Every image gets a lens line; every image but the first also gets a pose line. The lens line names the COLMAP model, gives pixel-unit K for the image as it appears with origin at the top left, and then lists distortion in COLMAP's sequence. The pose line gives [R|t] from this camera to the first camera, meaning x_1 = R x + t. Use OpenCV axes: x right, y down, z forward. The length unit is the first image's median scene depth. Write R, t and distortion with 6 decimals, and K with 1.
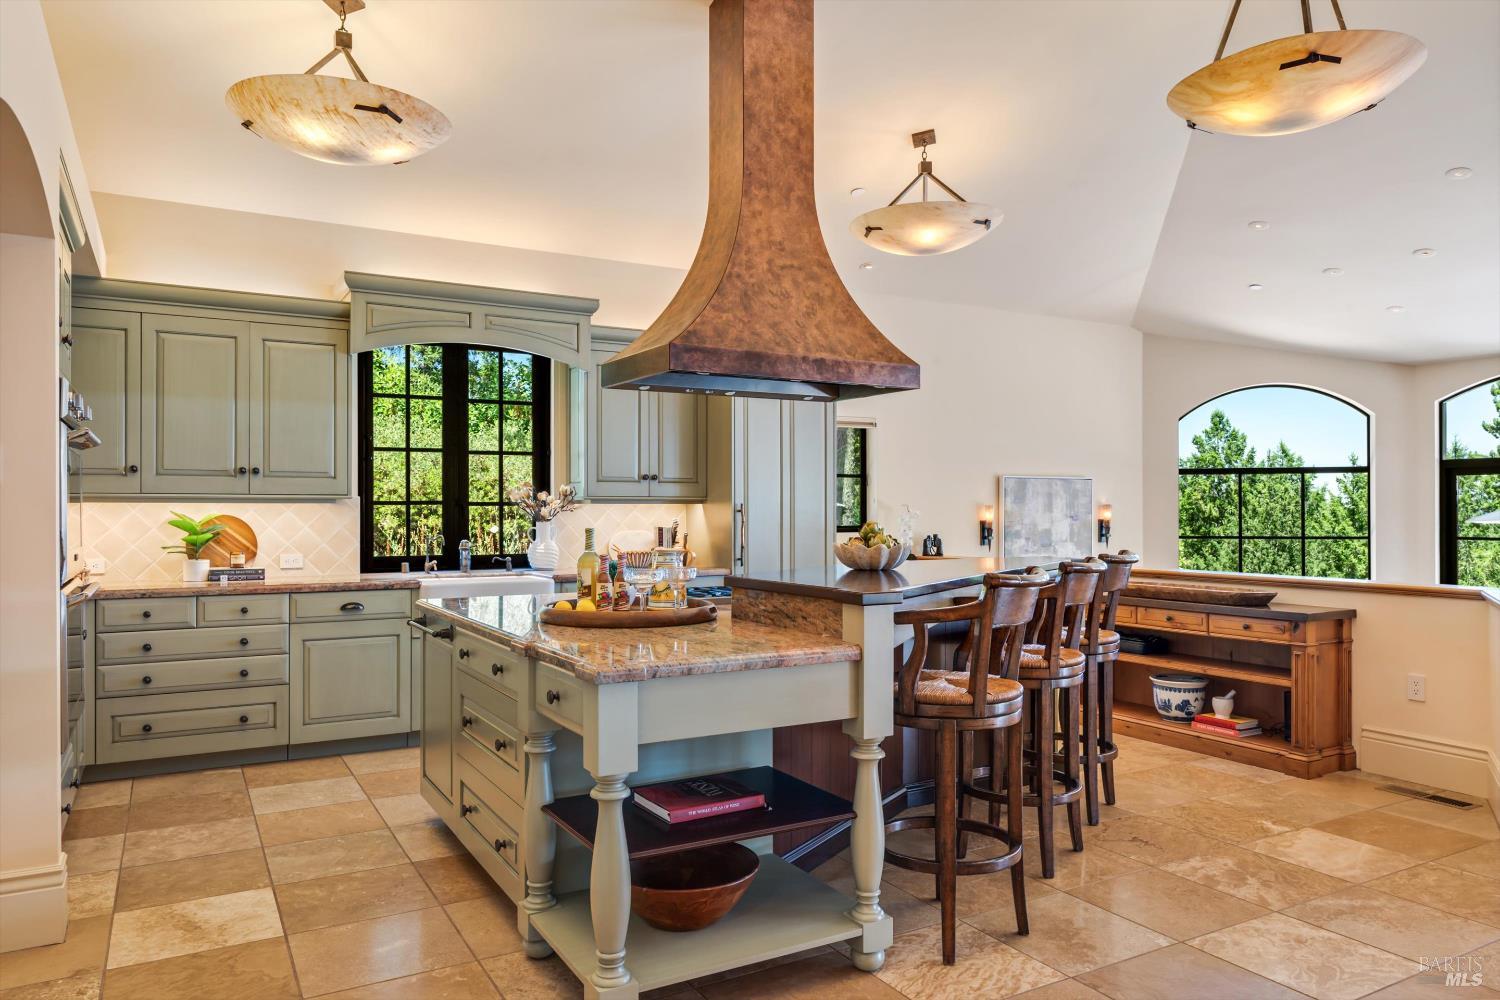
lens RADIAL K [[1009.2, 0, 748.6], [0, 1009.2, 501.7], [0, 0, 1]] dist [0.006321, 0.000295]
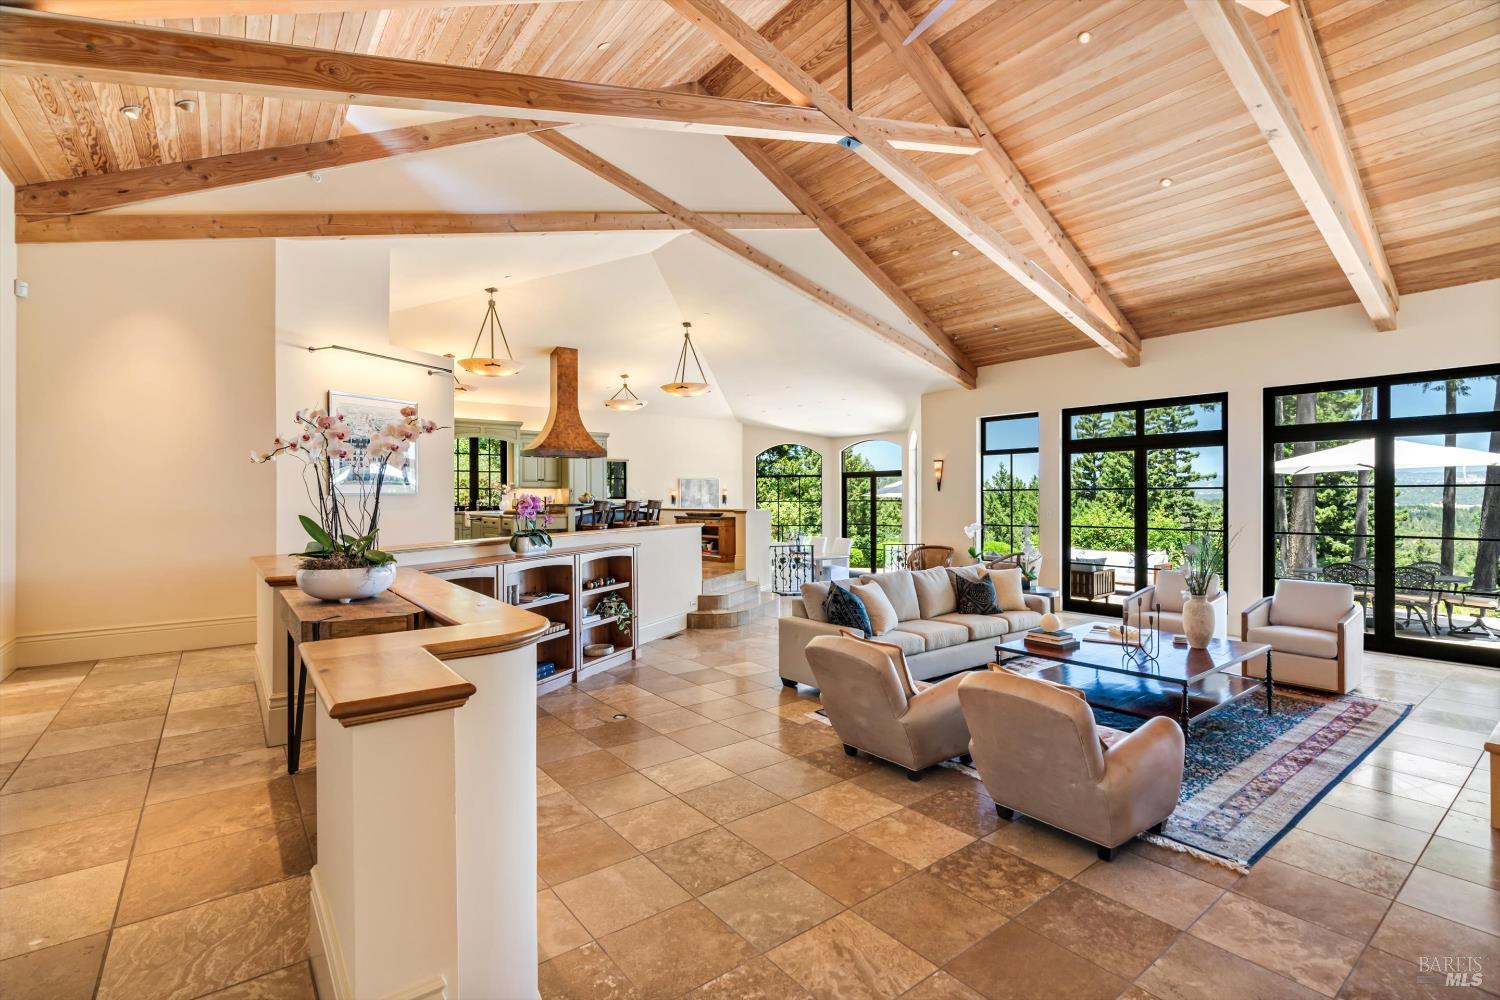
lens RADIAL K [[685.0, 0, 749.0], [0, 685.0, 493.9], [0, 0, 1]] dist [-0.002989, -0.000113]
pose [[0.990603, -0.005326, 0.136665, 0.238030], [0.005098, 0.999985, 0.002018, 0.016553], [-0.136673, -0.001303, 0.990615, -1.119424]]
